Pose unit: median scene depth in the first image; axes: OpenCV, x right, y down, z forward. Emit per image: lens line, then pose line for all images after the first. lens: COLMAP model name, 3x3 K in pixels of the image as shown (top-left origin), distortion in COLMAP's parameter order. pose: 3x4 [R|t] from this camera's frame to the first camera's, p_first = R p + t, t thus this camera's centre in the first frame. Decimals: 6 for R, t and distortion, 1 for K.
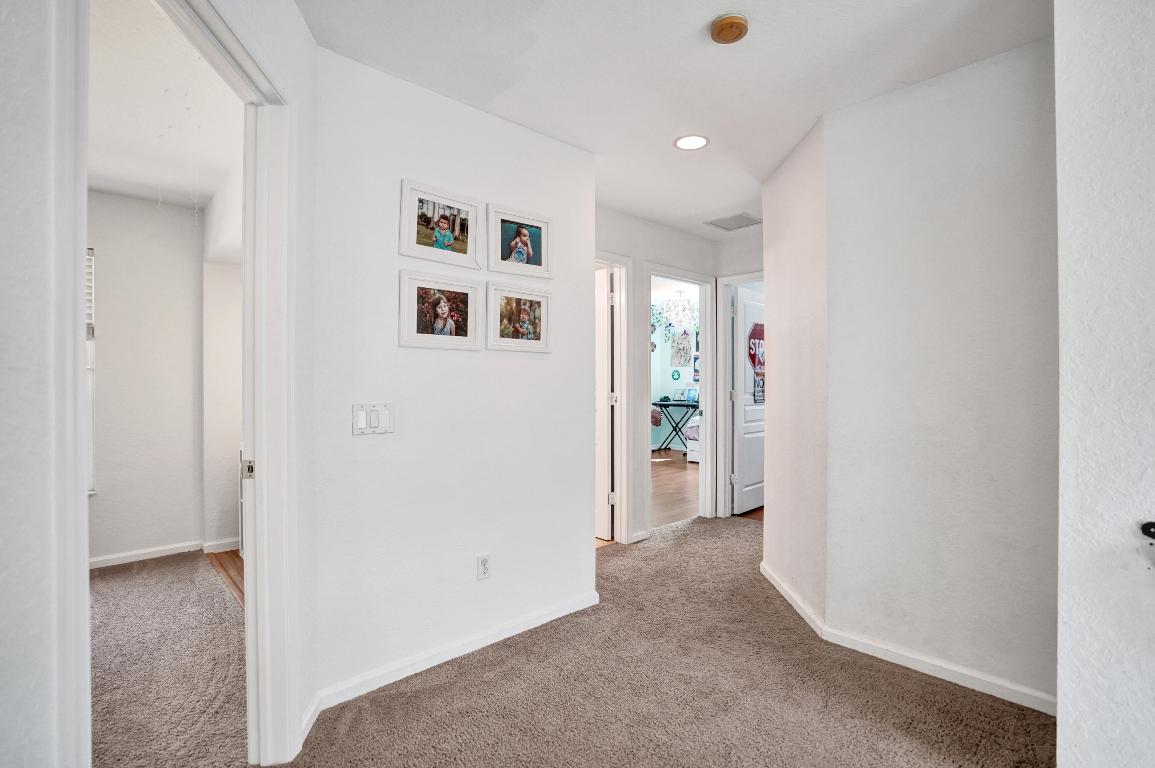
lens RADIAL K [[543.2, 0, 580.3], [0, 543.2, 393.8], [0, 0, 1]] dist [-0.045398, 0.011968]
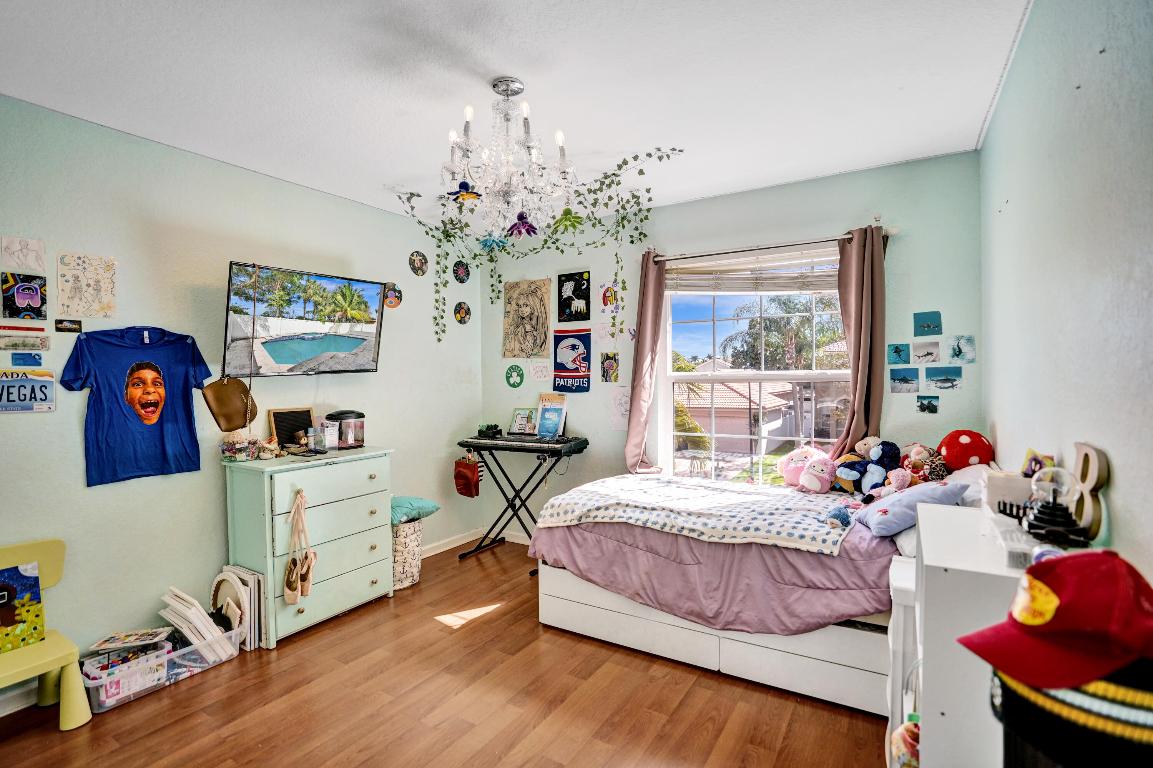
lens RADIAL K [[542.3, 0, 577.3], [0, 542.3, 385.8], [0, 0, 1]] dist [-0.045398, 0.011968]
pose [[0.967879, -0.007660, 0.251299, 0.116755], [0.008762, 0.999956, -0.003264, -0.025233], [-0.251263, 0.005361, 0.967904, 0.568807]]
